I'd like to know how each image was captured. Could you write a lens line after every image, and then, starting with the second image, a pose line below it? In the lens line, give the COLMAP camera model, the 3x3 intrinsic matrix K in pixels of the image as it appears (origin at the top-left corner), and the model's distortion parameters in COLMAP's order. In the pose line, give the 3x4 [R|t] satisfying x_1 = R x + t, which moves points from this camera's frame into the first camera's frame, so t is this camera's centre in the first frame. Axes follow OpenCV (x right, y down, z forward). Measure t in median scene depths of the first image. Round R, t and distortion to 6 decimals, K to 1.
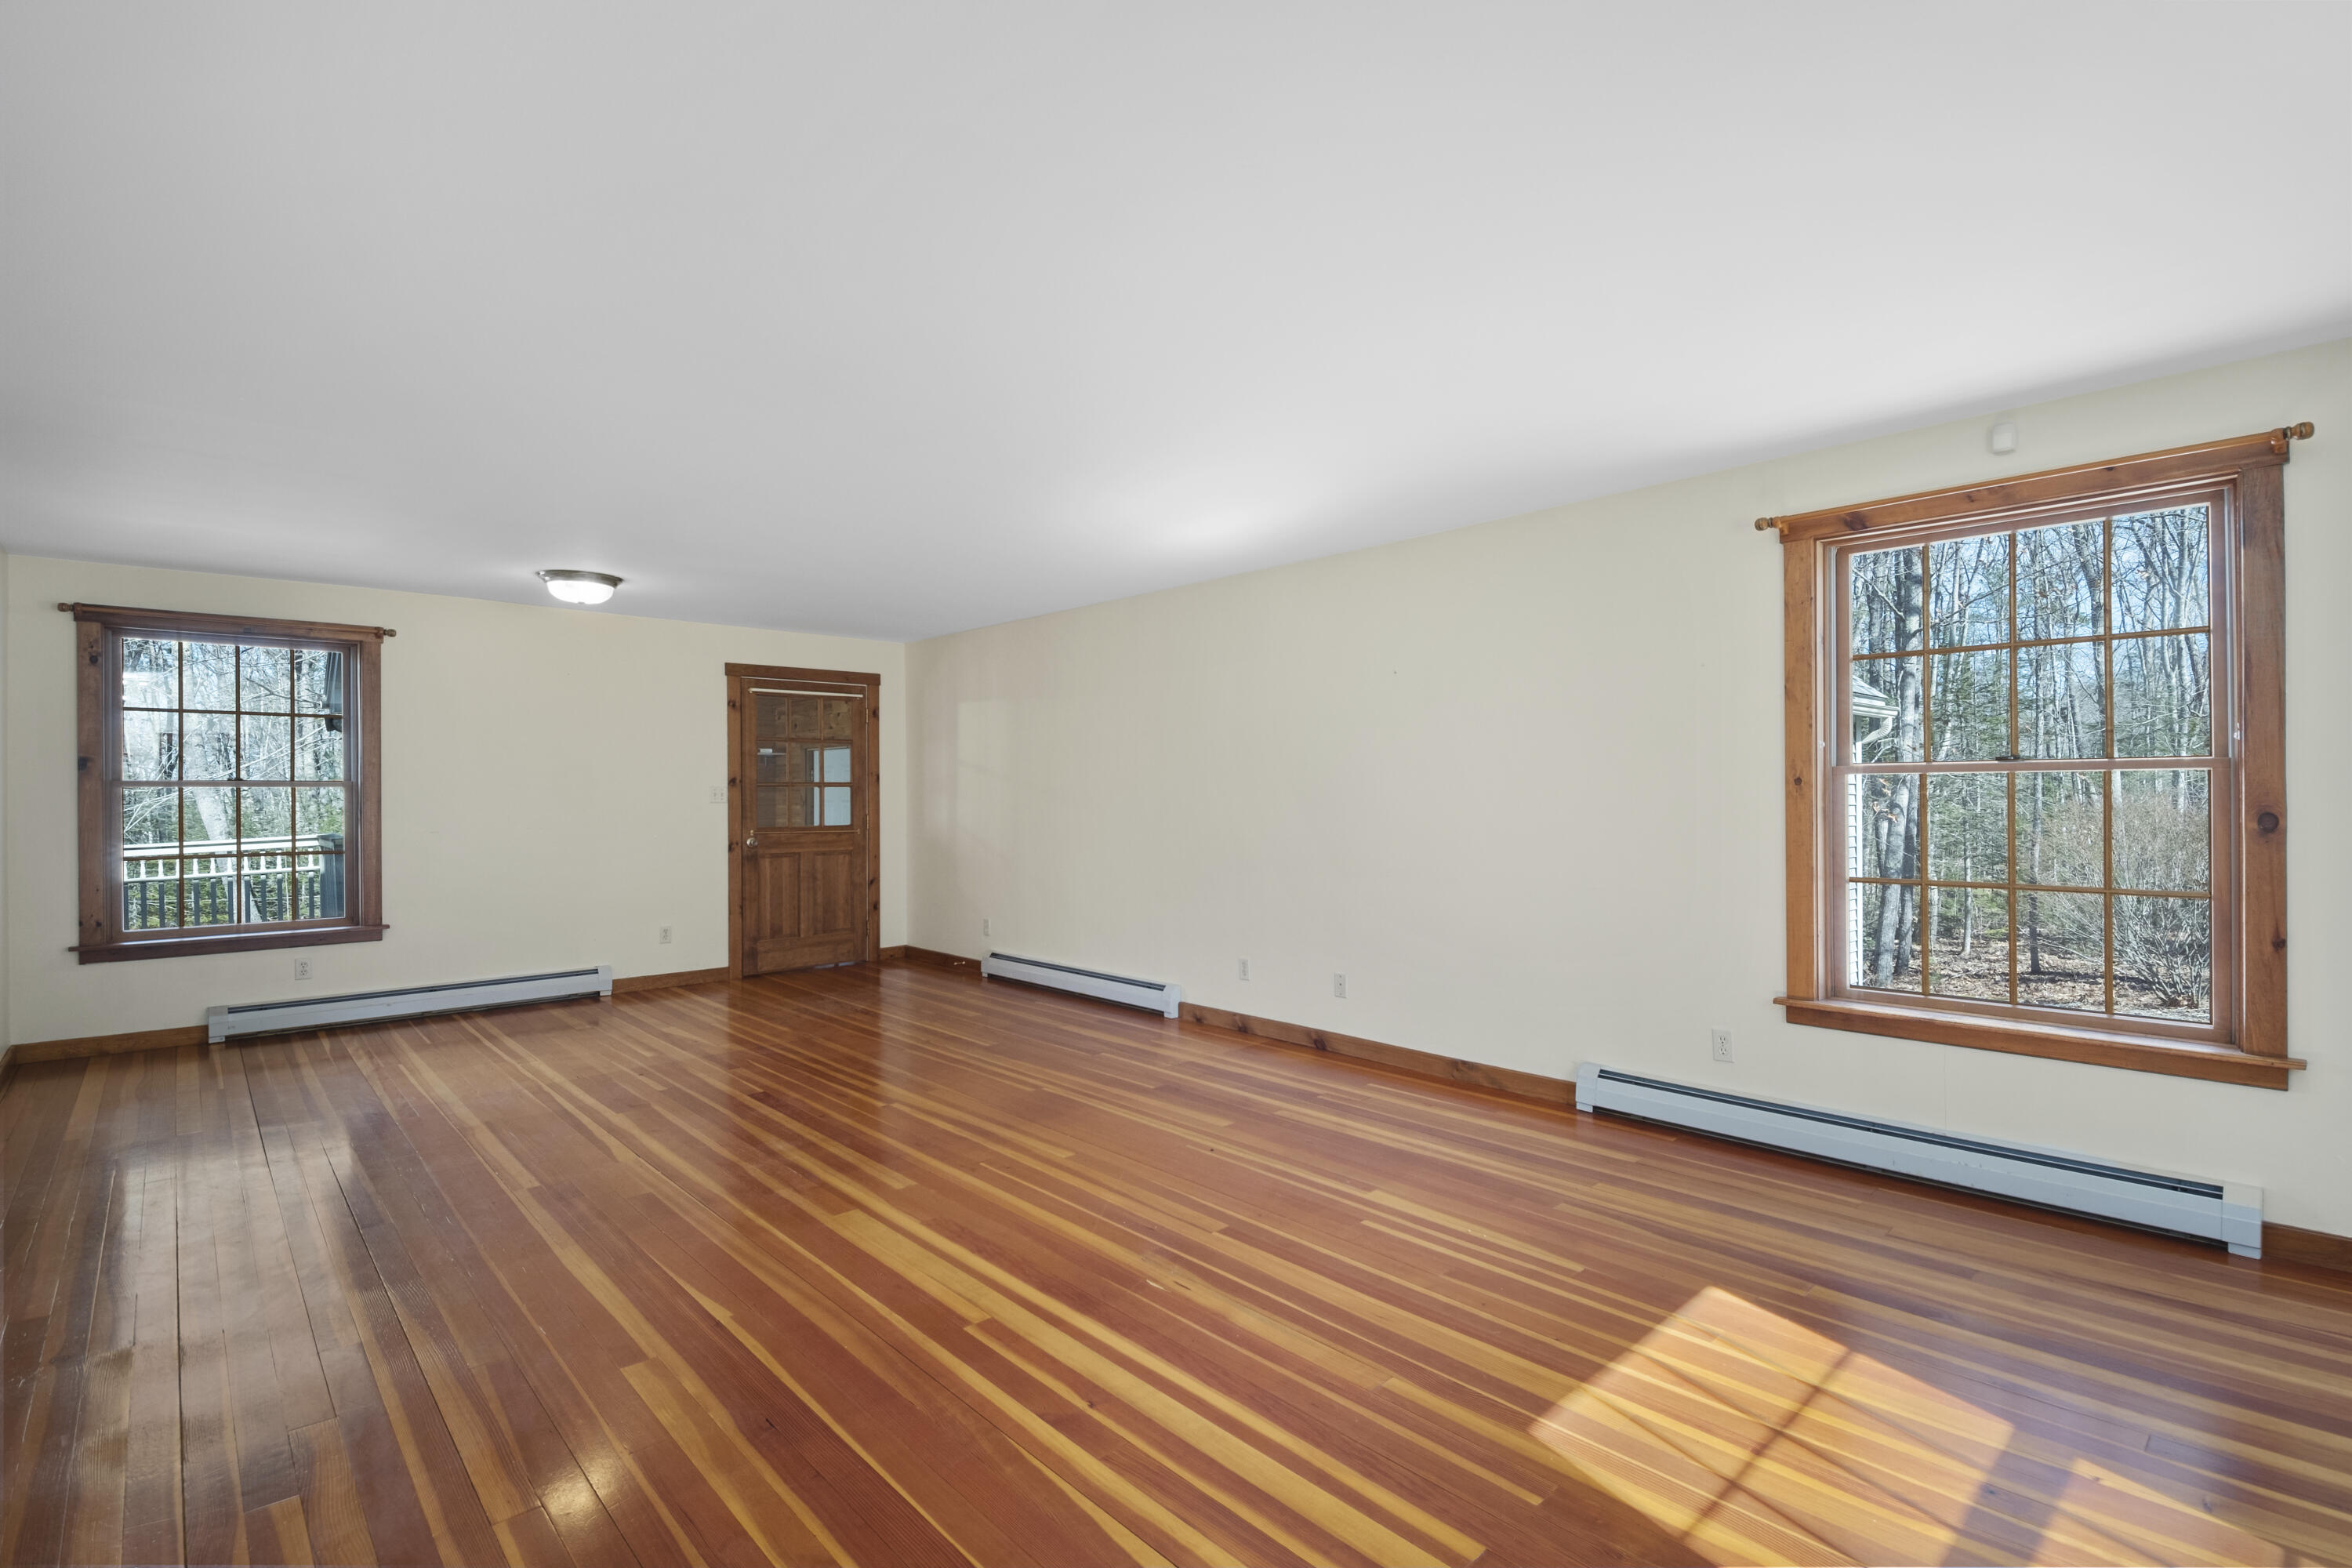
lens RADIAL K [[1082.3, 0, 1185.2], [0, 1082.3, 783.9], [0, 0, 1]] dist [0.039549, -0.037492]
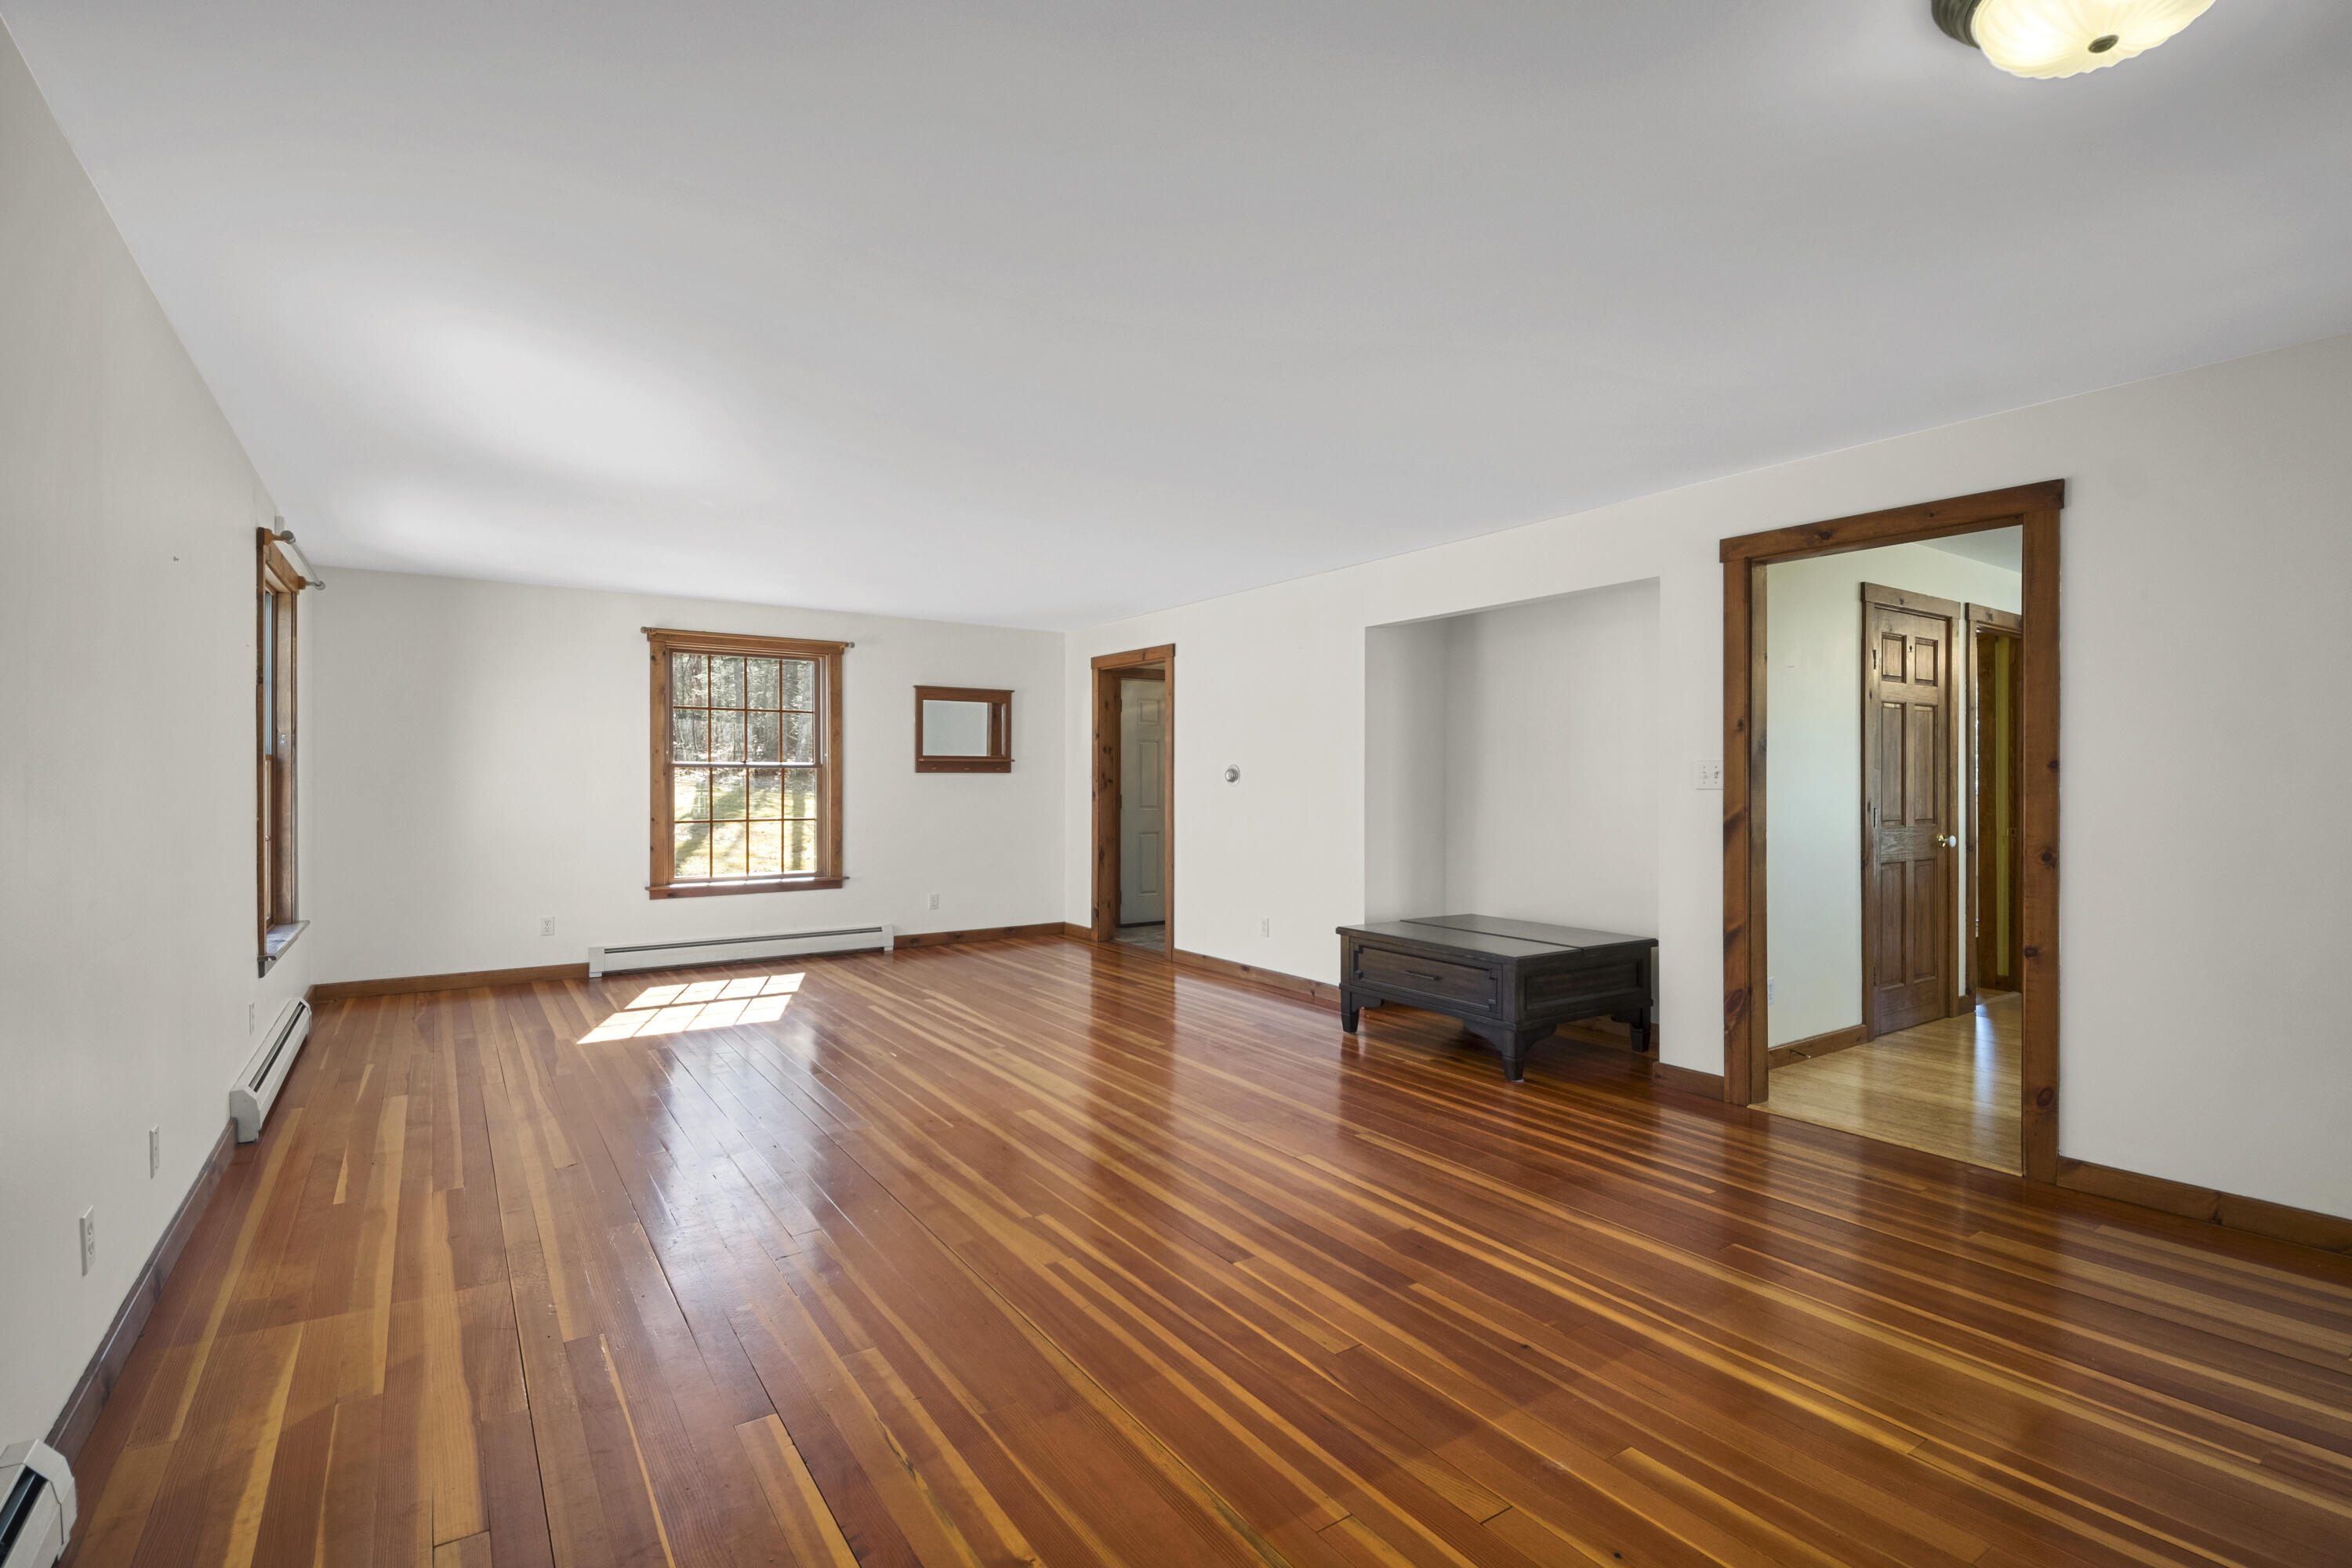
lens RADIAL K [[1074.8, 0, 1172.2], [0, 1074.8, 799.3], [0, 0, 1]] dist [0.039755, -0.028957]
pose [[-0.987198, -0.000292, 0.159496, -0.395359], [0.000955, 0.999970, 0.007743, 0.021211], [-0.159494, 0.007796, -0.987168, 1.401613]]
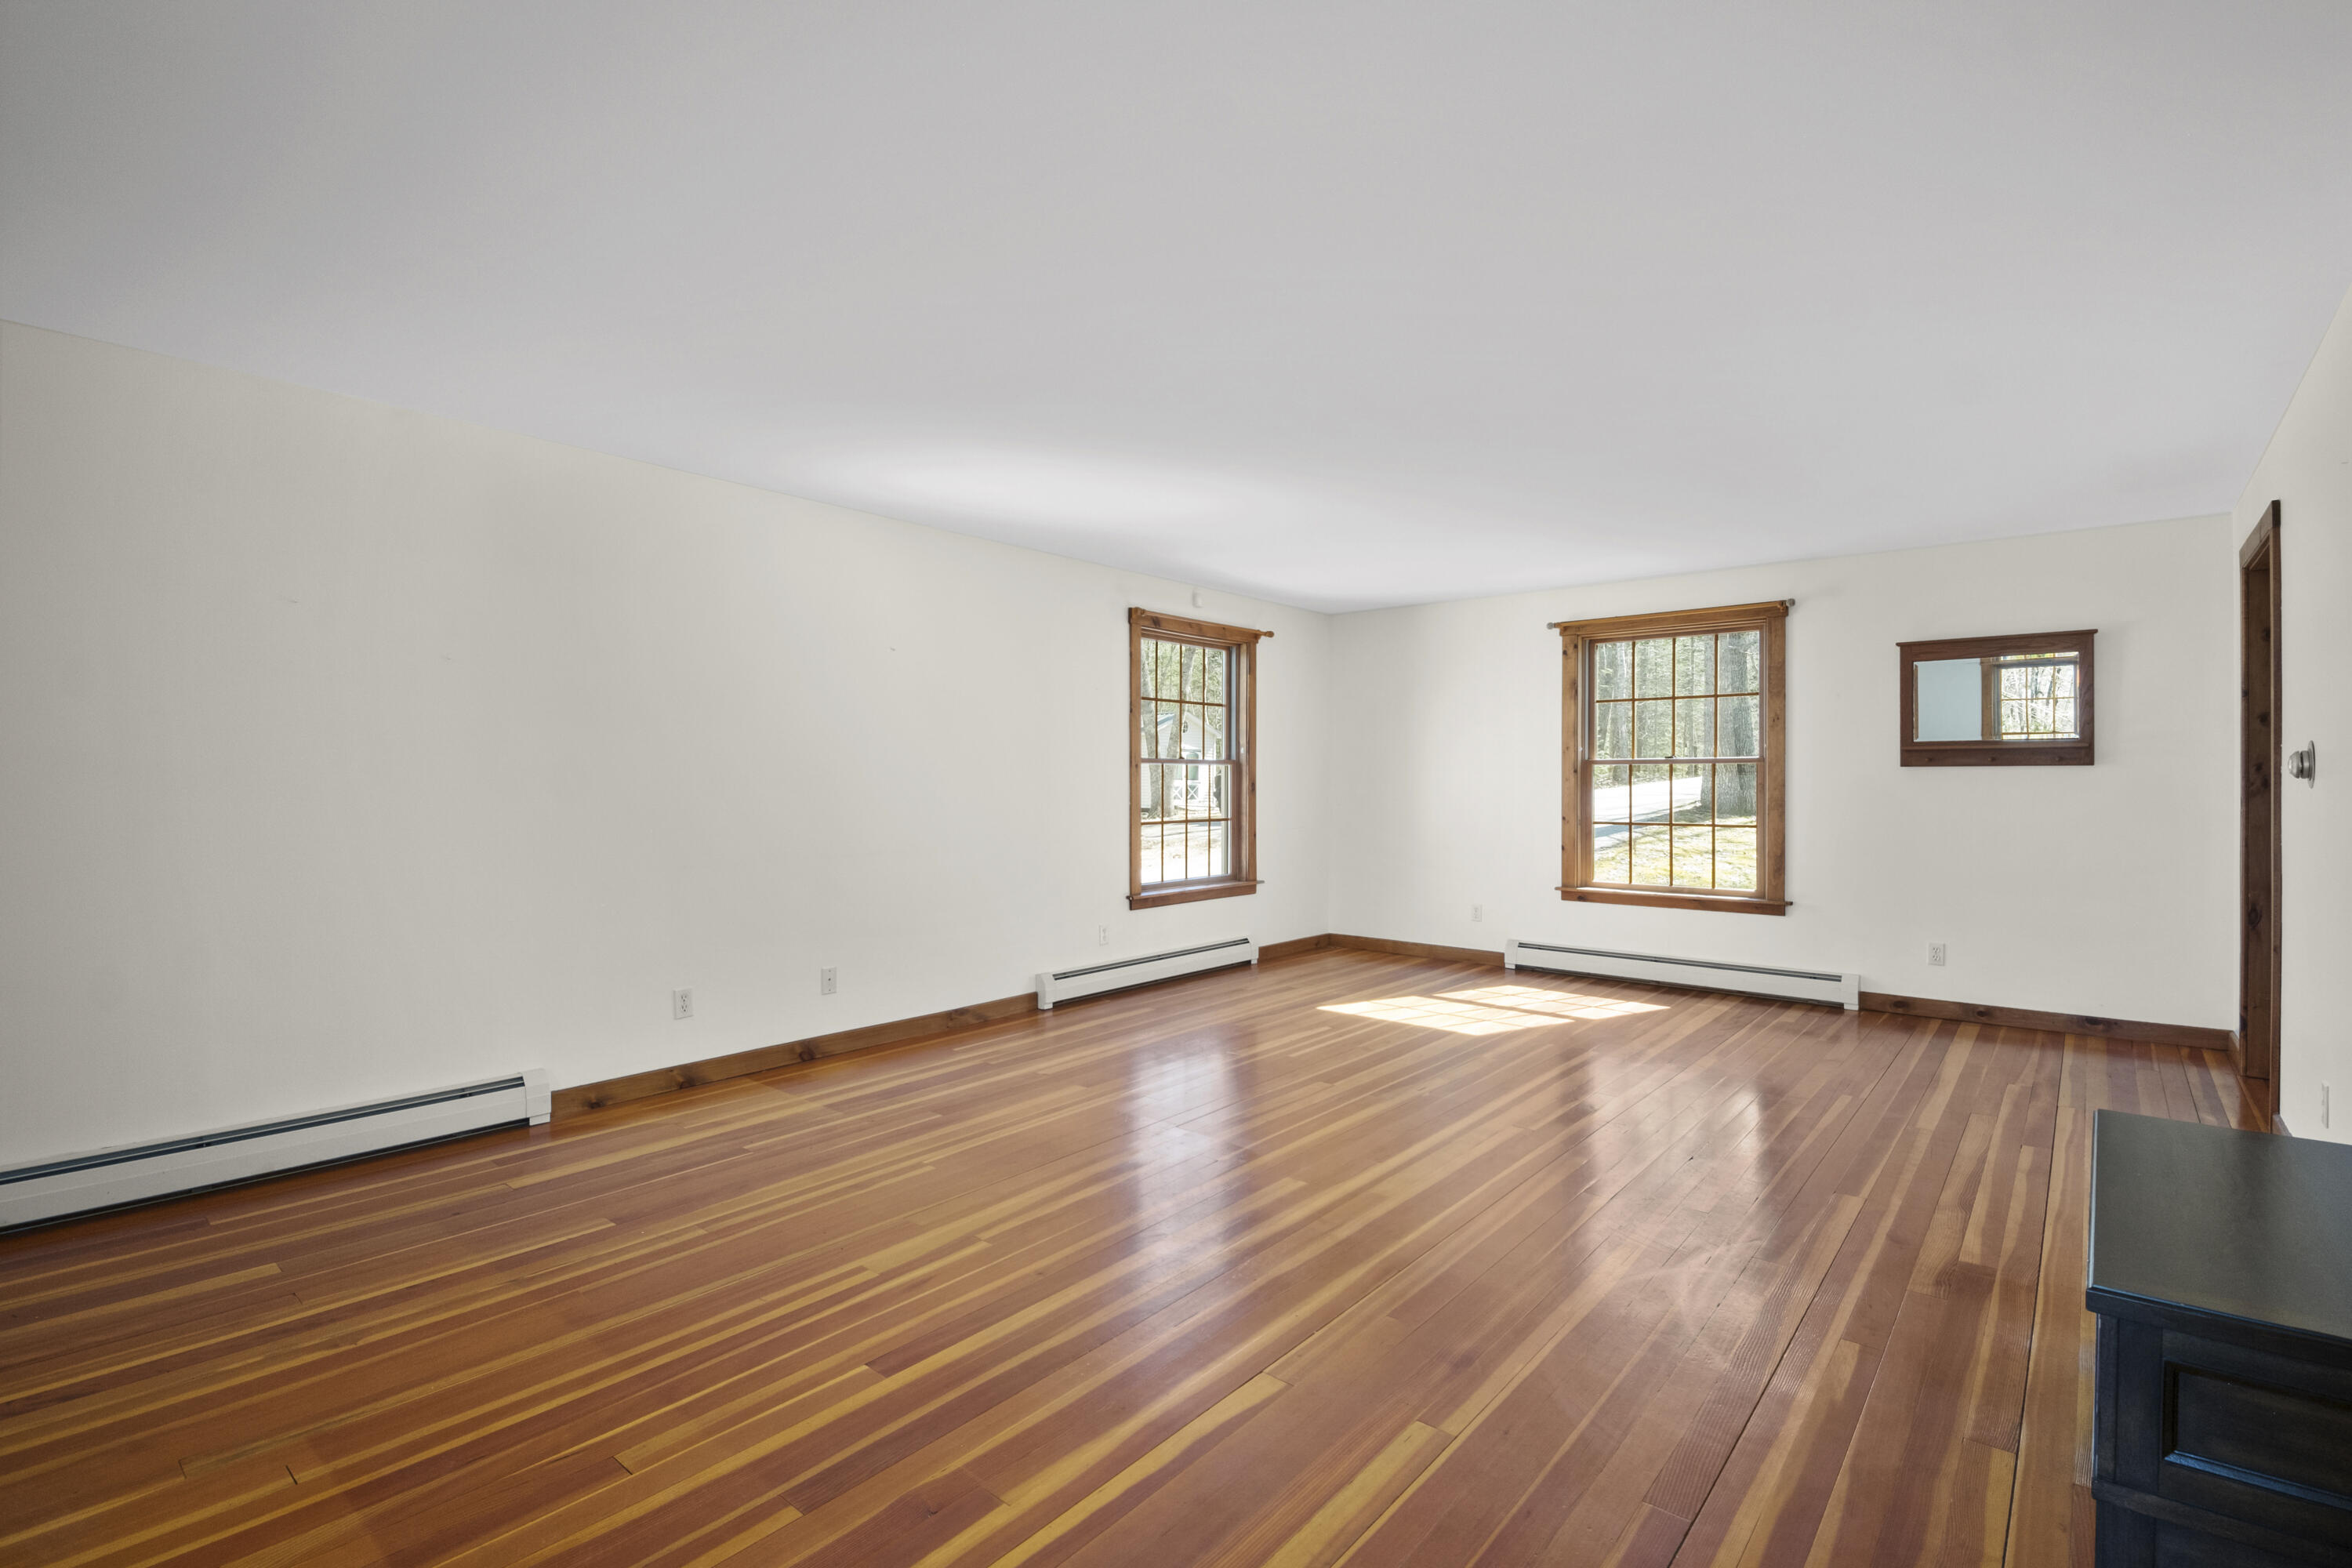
lens RADIAL K [[1074.8, 0, 1172.2], [0, 1074.8, 799.3], [0, 0, 1]] dist [0.039755, -0.028957]
pose [[-0.115670, -0.016149, 0.993156, -0.778680], [-0.009058, 0.999843, 0.015203, 0.017613], [-0.993246, -0.007238, -0.115798, 0.813786]]
